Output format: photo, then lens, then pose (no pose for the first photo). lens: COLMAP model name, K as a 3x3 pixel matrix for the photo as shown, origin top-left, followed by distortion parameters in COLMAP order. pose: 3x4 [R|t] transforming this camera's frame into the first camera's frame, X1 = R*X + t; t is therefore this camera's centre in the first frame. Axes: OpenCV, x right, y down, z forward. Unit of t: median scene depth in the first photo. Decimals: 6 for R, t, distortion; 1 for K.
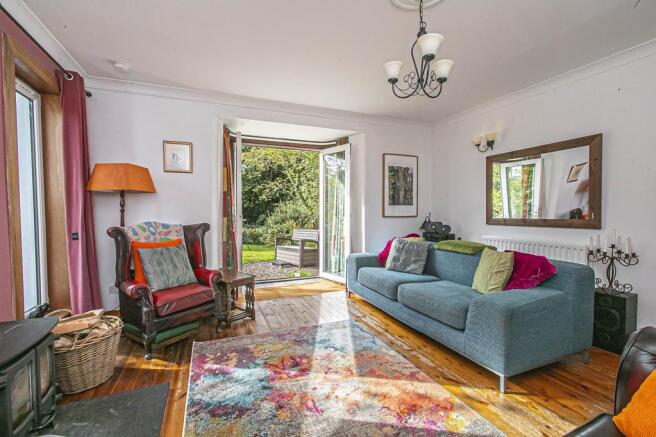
lens RADIAL K [[293.2, 0, 321.8], [0, 293.2, 216.4], [0, 0, 1]] dist [-0.004029, 0.001203]
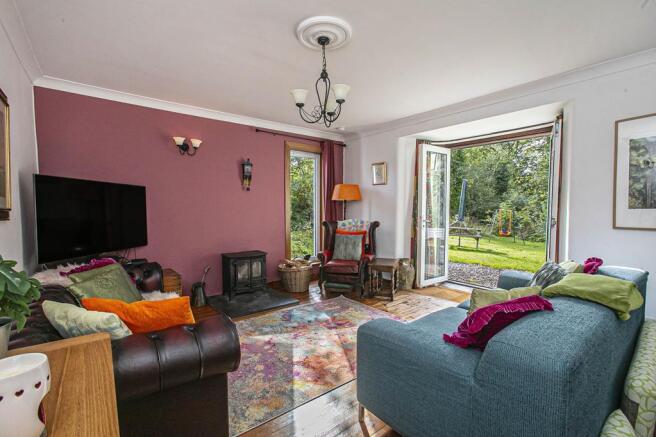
lens RADIAL K [[293.2, 0, 322.4], [0, 293.2, 221.5], [0, 0, 1]] dist [-0.004029, 0.001203]
pose [[0.279125, 0.051636, -0.958865, 0.710102], [-0.024074, 0.998616, 0.046769, -0.029197], [0.959953, 0.010029, 0.279982, 0.306186]]
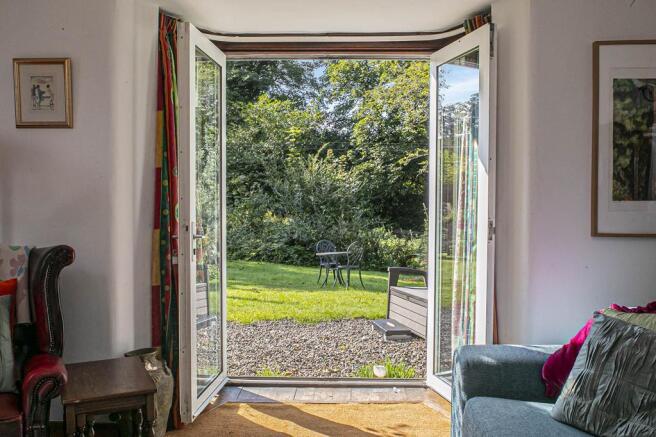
lens RADIAL K [[578.8, 0, 324.7], [0, 578.8, 217.4], [0, 0, 1]] dist [-0.022808, -0.008833]
pose [[0.918025, 0.014654, -0.396251, 0.217937], [-0.012741, 0.999891, 0.007458, -0.022944], [0.396317, -0.001798, 0.918112, 0.333366]]
